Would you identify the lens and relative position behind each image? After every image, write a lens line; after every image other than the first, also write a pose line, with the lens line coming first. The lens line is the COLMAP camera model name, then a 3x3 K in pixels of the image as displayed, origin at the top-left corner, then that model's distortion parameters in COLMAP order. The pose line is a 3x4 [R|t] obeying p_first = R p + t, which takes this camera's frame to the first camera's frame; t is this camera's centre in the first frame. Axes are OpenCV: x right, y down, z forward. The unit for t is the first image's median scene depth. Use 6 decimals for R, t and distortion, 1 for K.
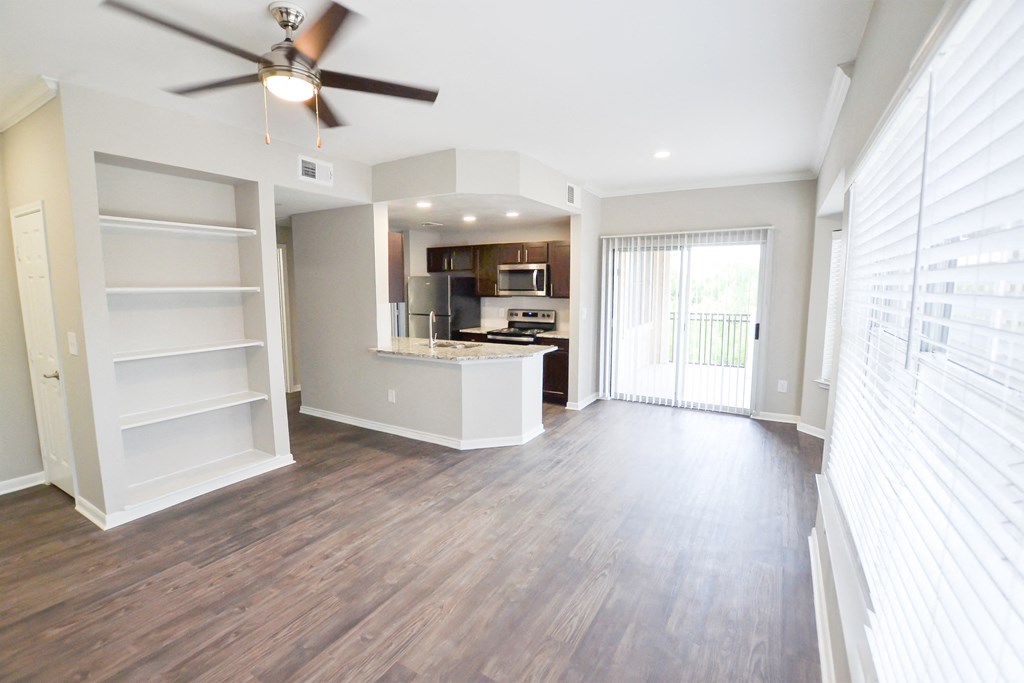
lens RADIAL K [[454.7, 0, 506.9], [0, 454.7, 340.0], [0, 0, 1]] dist [-0.026017, 0.000081]
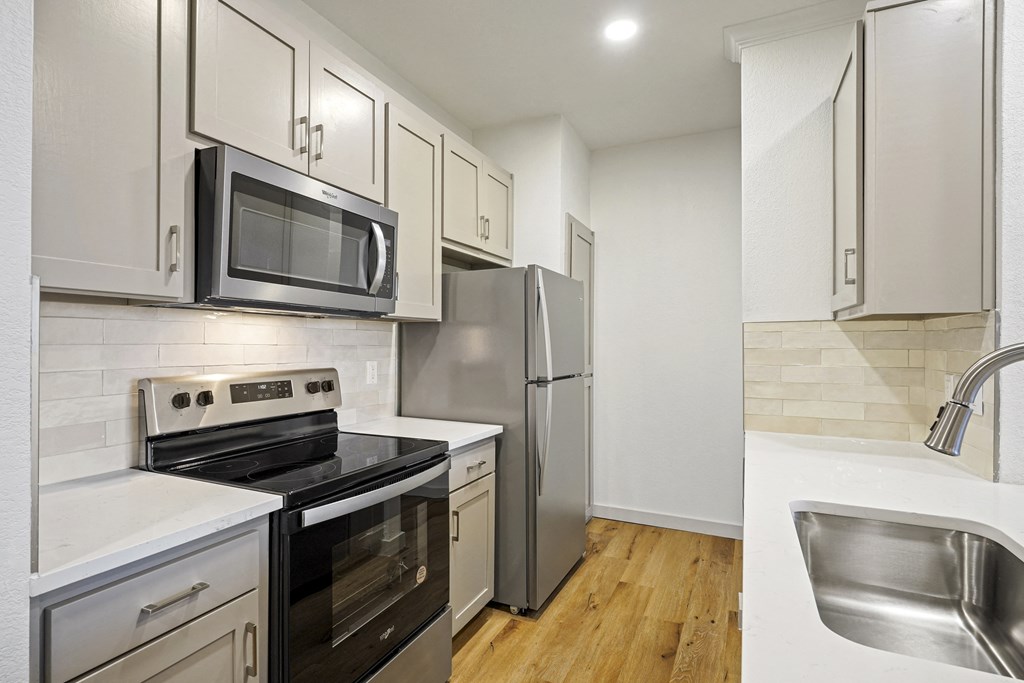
lens RADIAL K [[507.6, 0, 512.0], [0, 507.6, 341.5], [0, 0, 1]] dist [0.000753, 0.000156]
pose [[-0.094471, 0.010477, 0.995472, -0.259580], [0.120257, 0.992742, 0.000965, -0.071990], [-0.988238, 0.119804, -0.095045, 0.962201]]
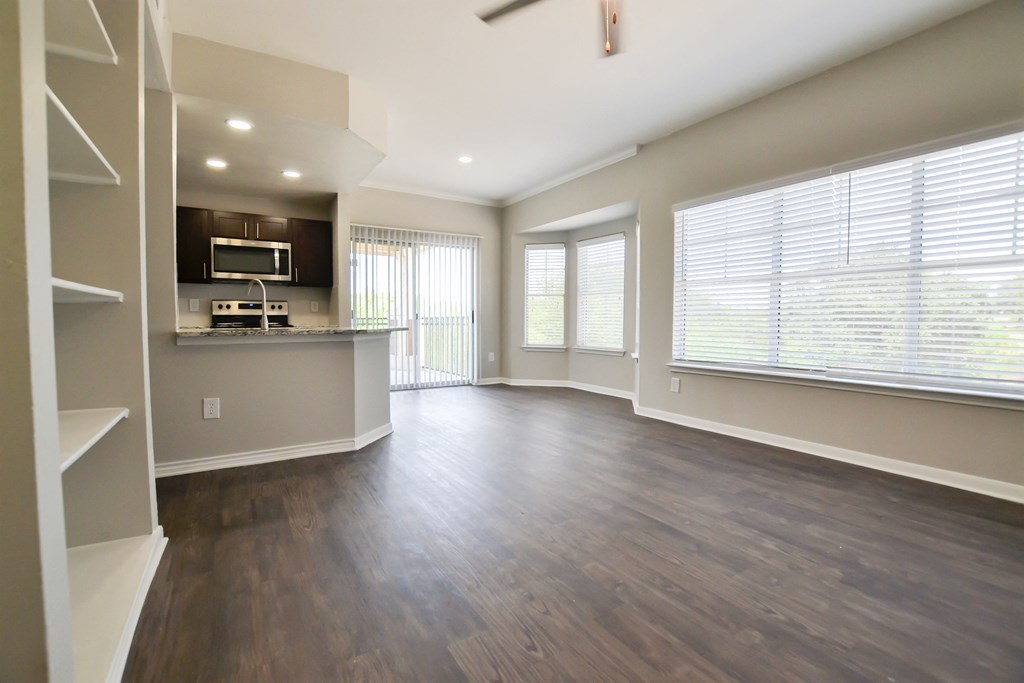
lens RADIAL K [[454.7, 0, 506.9], [0, 454.7, 340.0], [0, 0, 1]] dist [-0.026017, 0.000081]
pose [[0.465293, -0.037029, 0.884382, -0.473512], [0.102403, 0.994668, -0.012230, 0.061878], [-0.879213, 0.096254, 0.466604, 0.269877]]
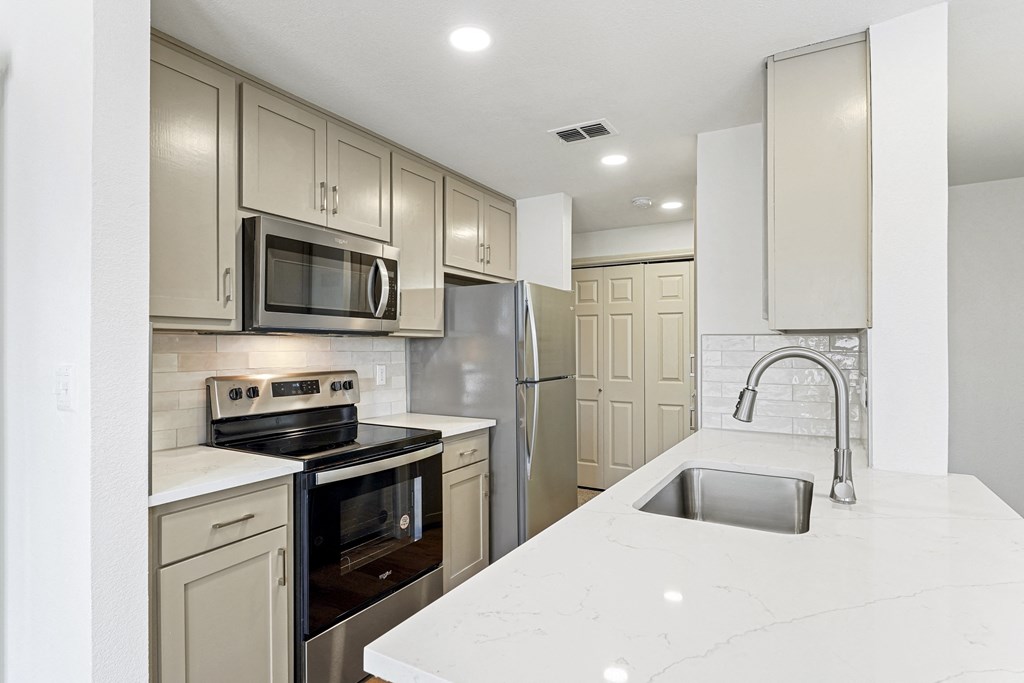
lens RADIAL K [[502.8, 0, 517.0], [0, 502.8, 355.5], [0, 0, 1]] dist [0.001317, 0.000082]
pose [[-0.025304, -0.018993, 0.999499, -0.343333], [0.110177, 0.993676, 0.021672, -0.075249], [-0.993590, 0.110670, -0.023051, 0.916090]]
